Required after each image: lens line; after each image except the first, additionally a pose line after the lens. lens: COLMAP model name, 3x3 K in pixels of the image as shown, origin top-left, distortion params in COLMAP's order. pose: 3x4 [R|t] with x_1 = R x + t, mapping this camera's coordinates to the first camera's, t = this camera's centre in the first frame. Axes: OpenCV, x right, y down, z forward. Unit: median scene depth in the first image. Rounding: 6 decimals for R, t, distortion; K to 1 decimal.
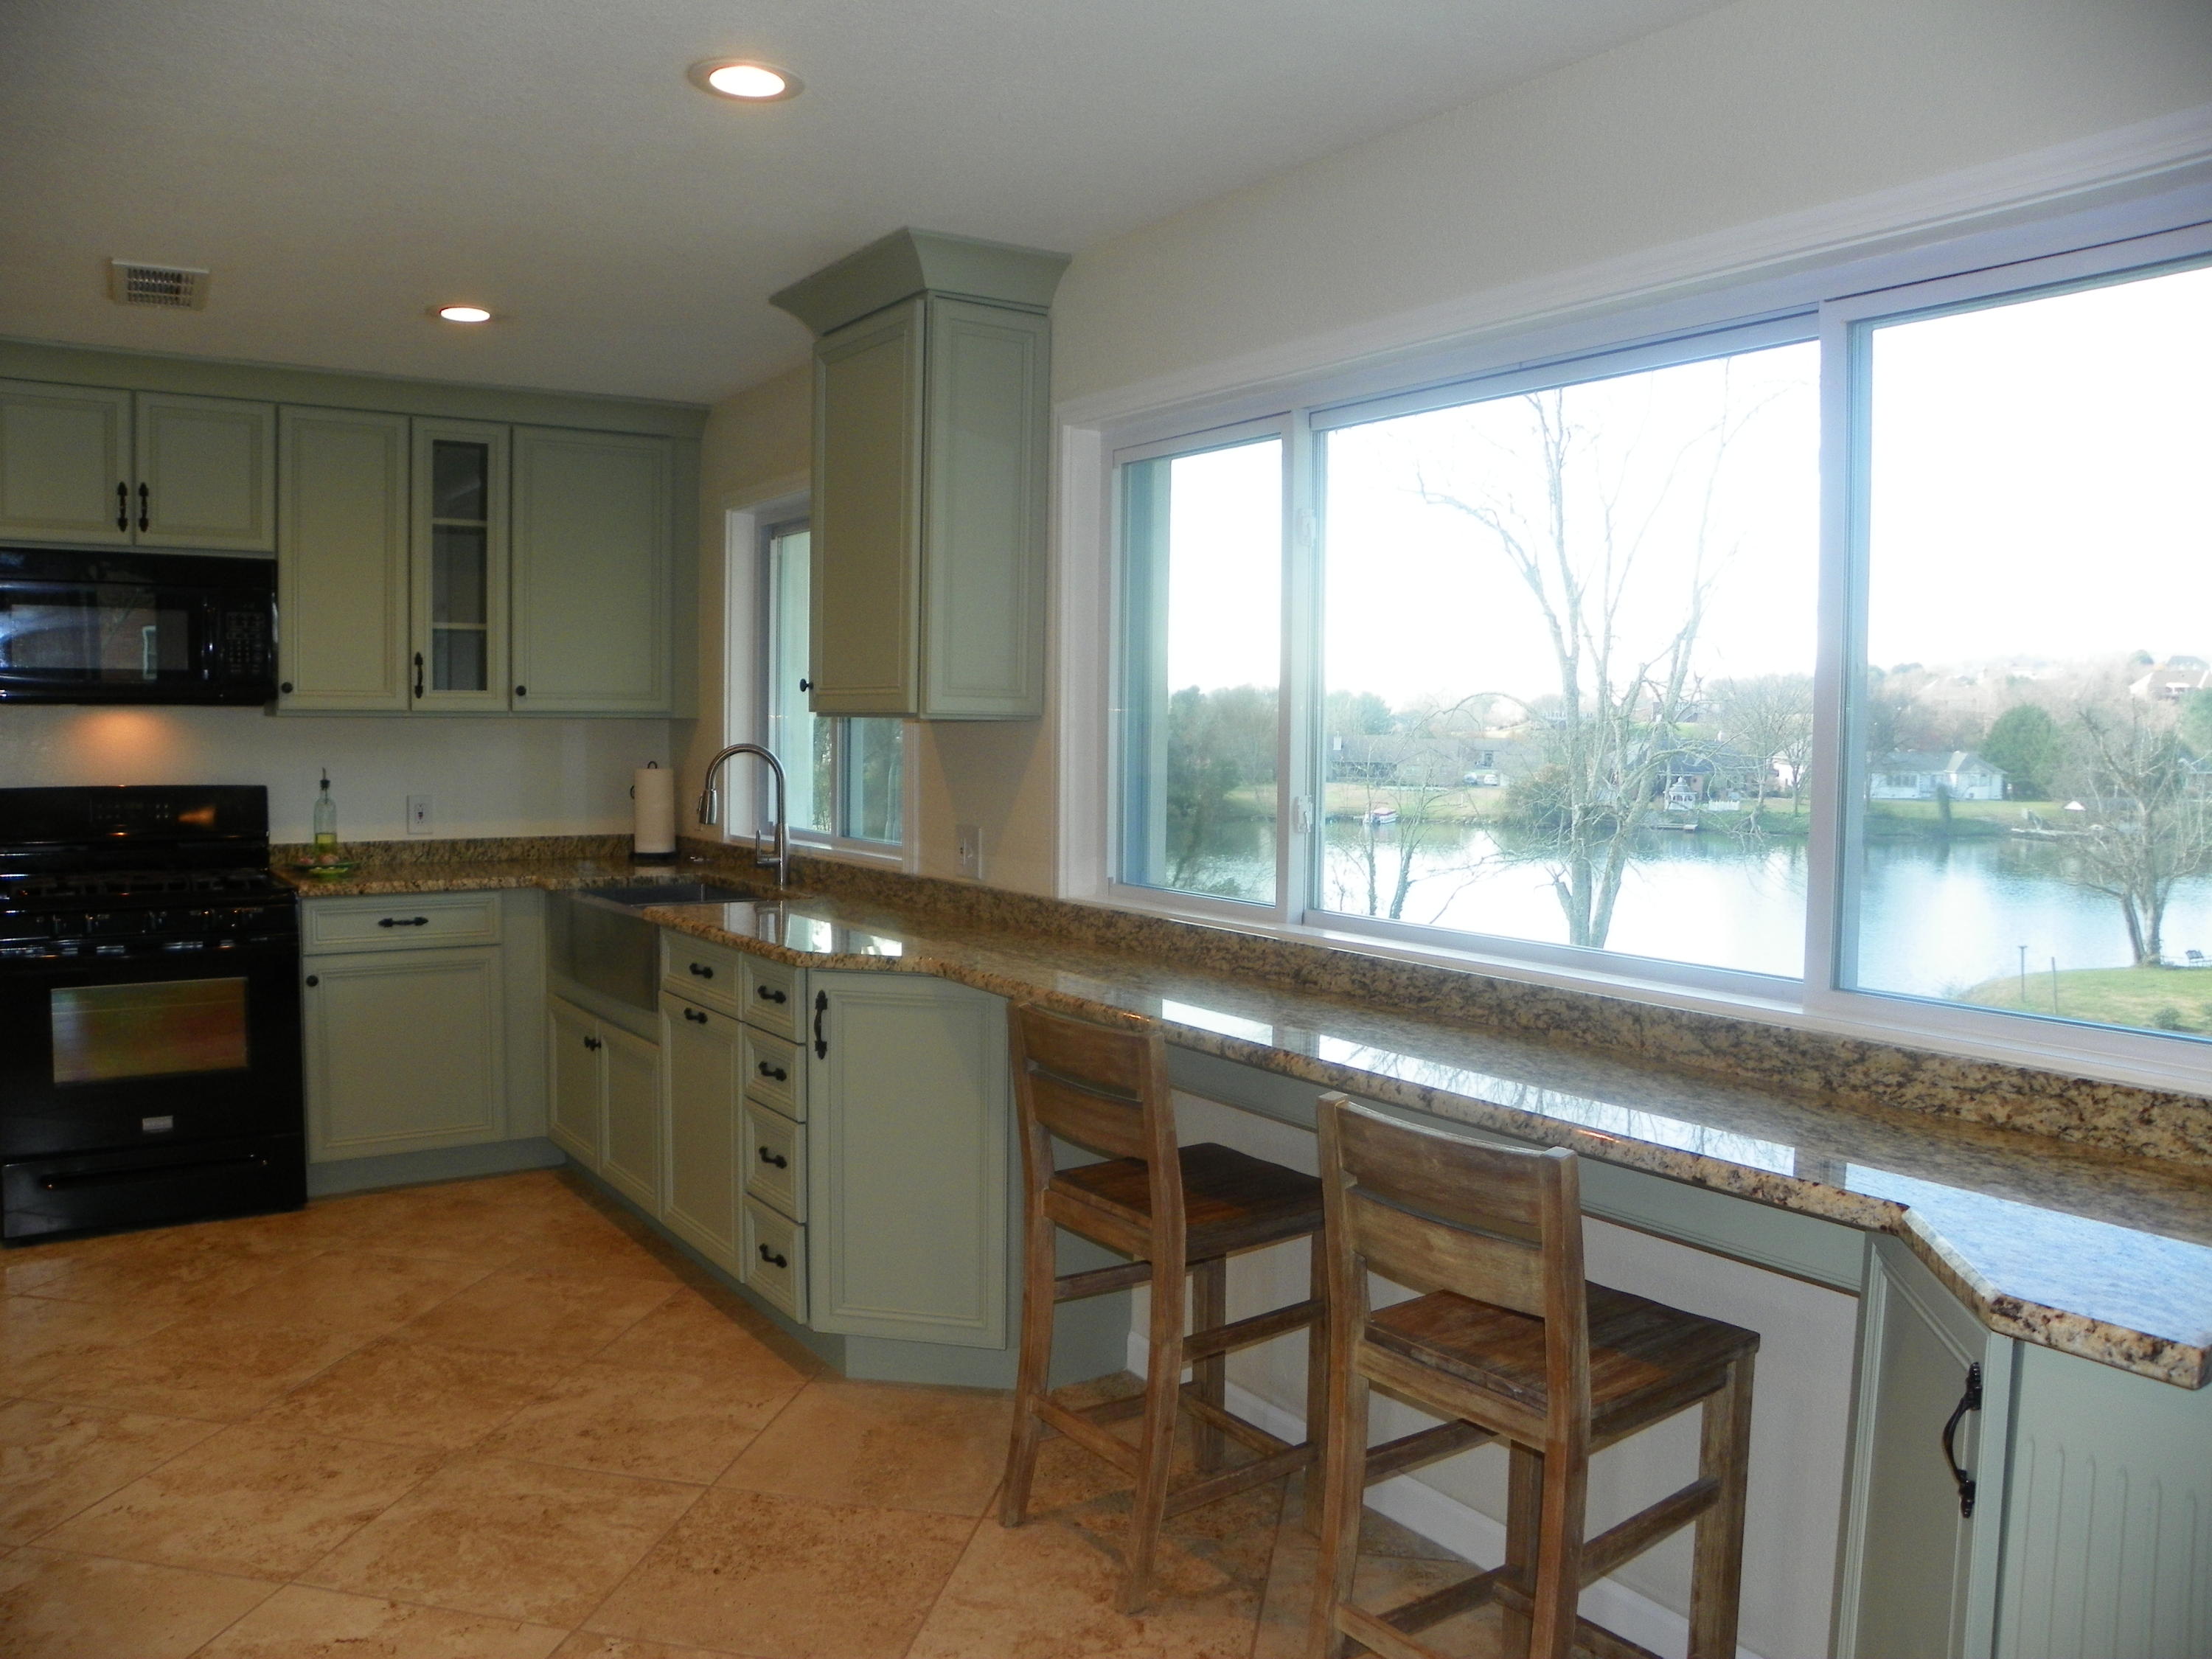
lens RADIAL K [[1687.7, 0, 1099.2], [0, 1687.7, 843.2], [0, 0, 1]] dist [-0.151366, 0.092877]
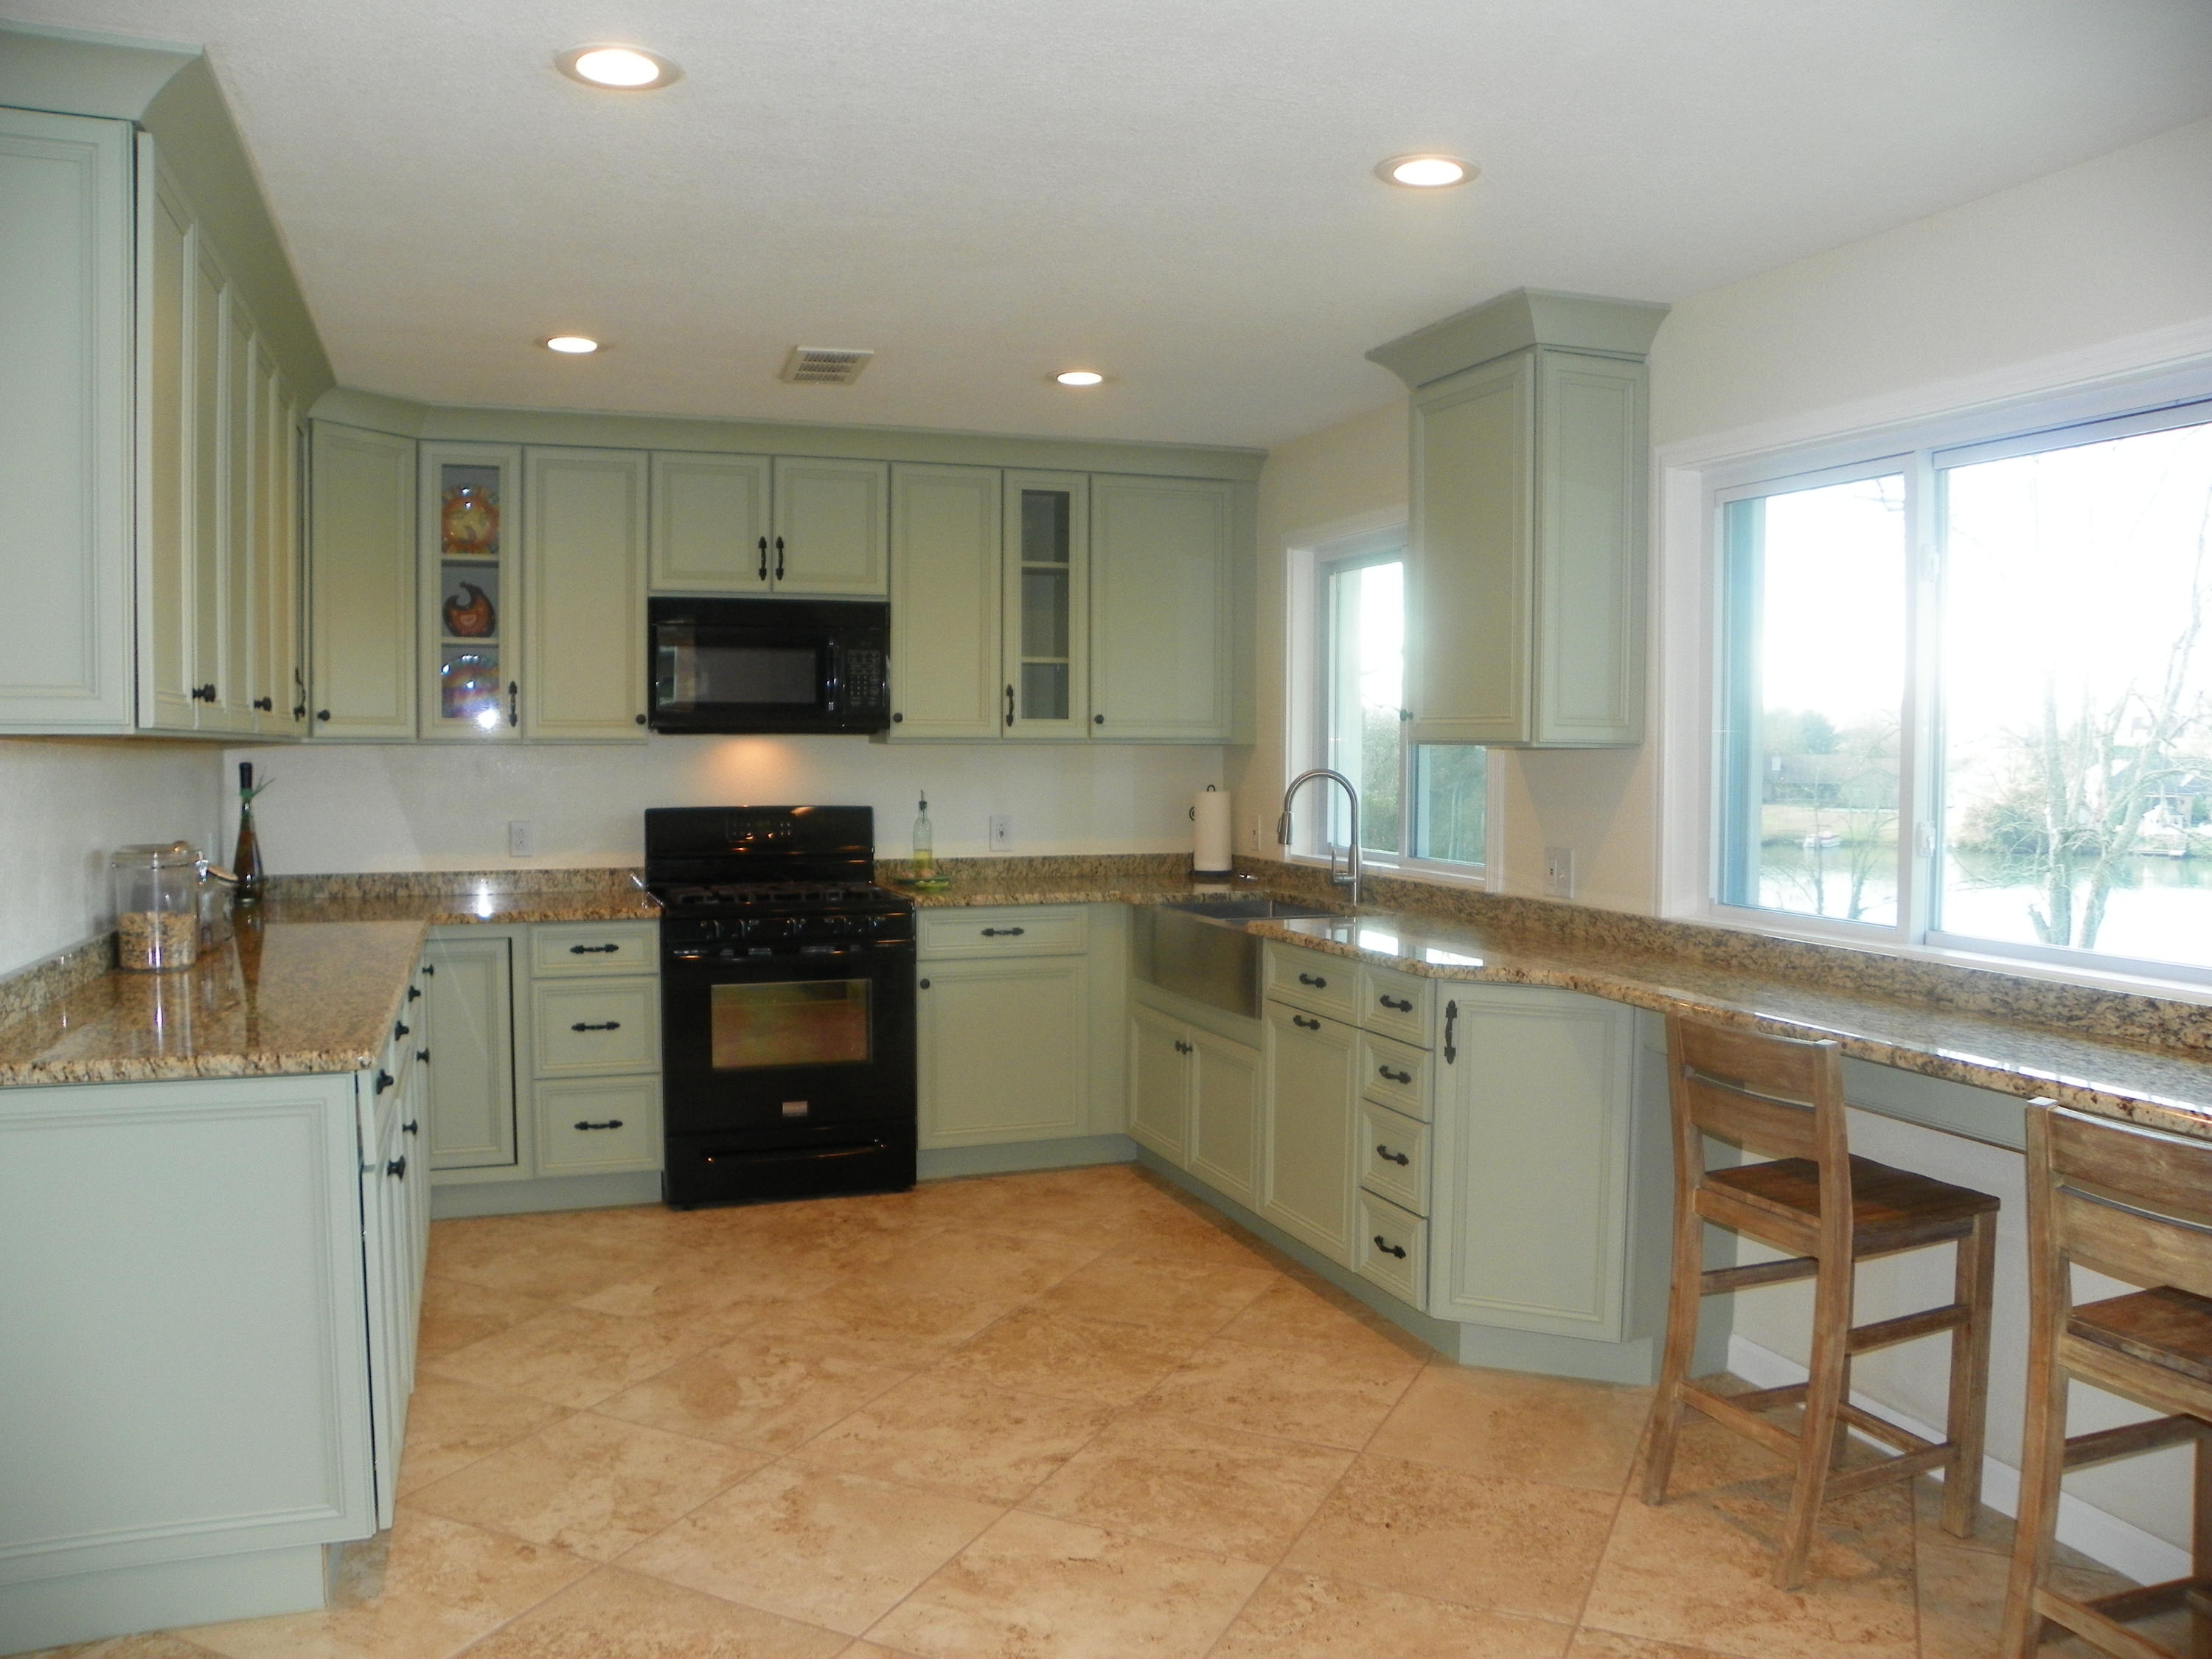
lens RADIAL K [[1687.7, 0, 1103.2], [0, 1687.7, 838.0], [0, 0, 1]] dist [-0.151366, 0.092877]
pose [[0.969864, 0.005570, -0.243583, -0.115117], [-0.009328, 0.999855, -0.014279, 0.001221], [0.243469, 0.016121, 0.969775, -0.092233]]
